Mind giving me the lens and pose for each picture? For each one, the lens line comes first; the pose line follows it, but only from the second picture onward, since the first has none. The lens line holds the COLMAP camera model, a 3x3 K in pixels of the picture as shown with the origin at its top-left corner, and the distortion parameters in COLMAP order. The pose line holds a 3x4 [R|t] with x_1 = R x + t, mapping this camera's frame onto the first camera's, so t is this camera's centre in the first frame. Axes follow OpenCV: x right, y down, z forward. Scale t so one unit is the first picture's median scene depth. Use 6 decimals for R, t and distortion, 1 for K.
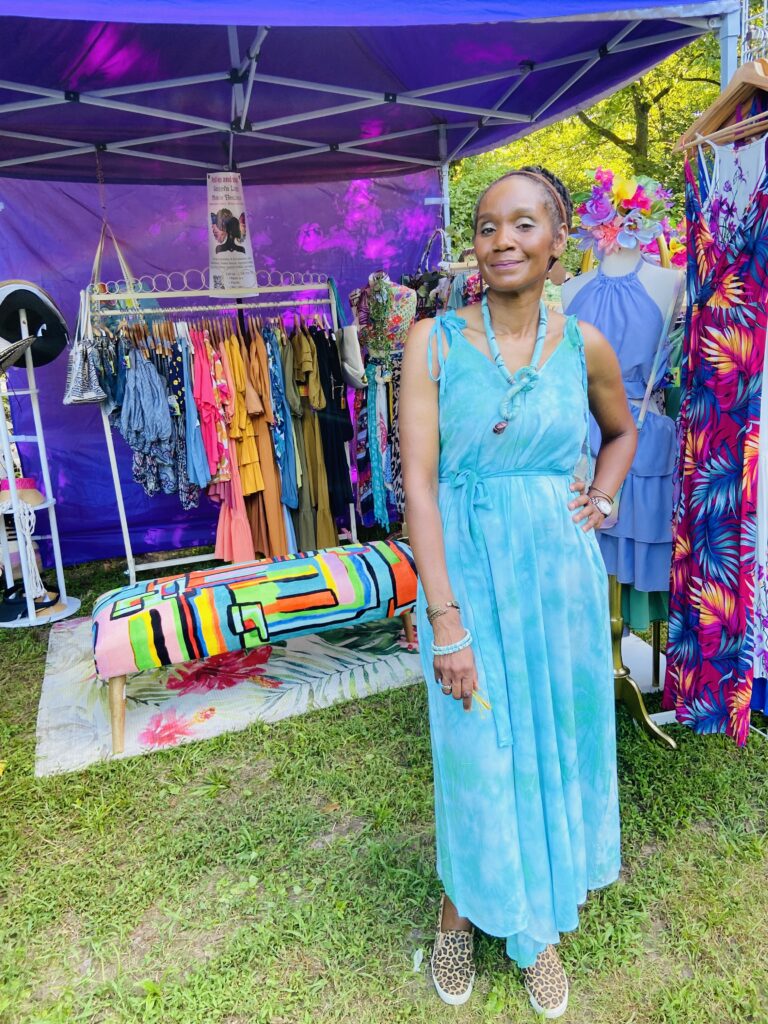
lens RADIAL K [[779.0, 0, 381.9], [0, 779.0, 496.6], [0, 0, 1]] dist [0.165570, -0.269722]
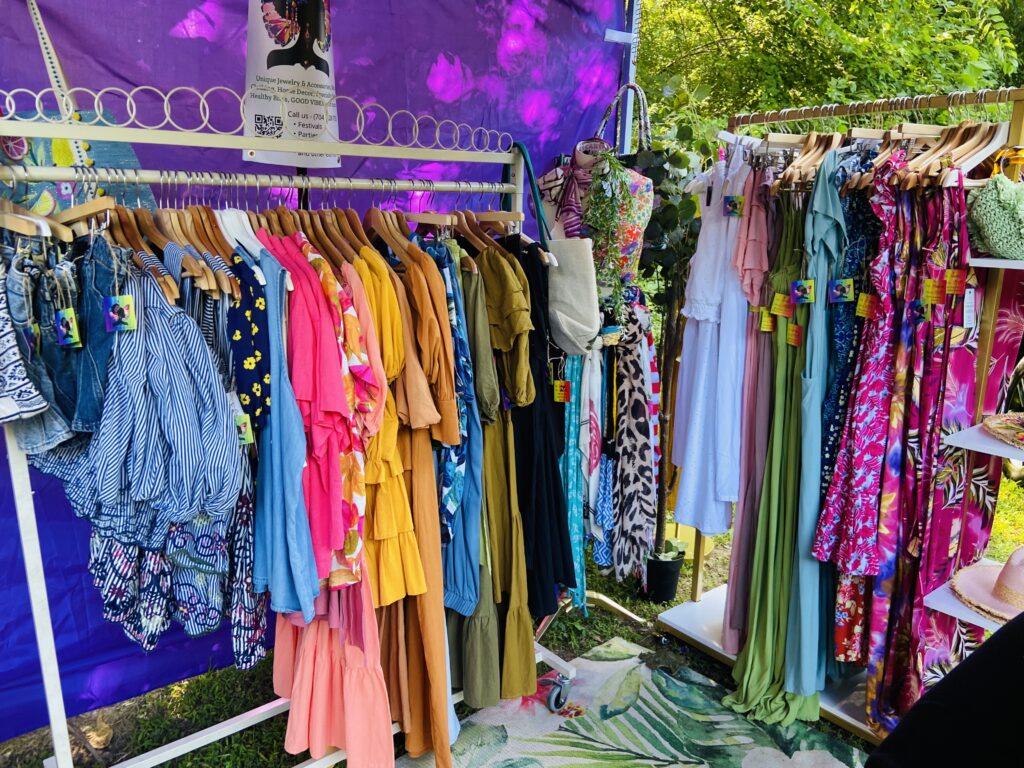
lens RADIAL K [[779.0, 0, 512.0], [0, 779.0, 384.0], [0, 0, 1]] dist [0.165570, -0.269722]
pose [[0.915874, -0.017891, 0.401068, -0.284442], [0.028677, 0.999370, -0.020906, -0.116593], [-0.400441, 0.030649, 0.915810, 0.564975]]
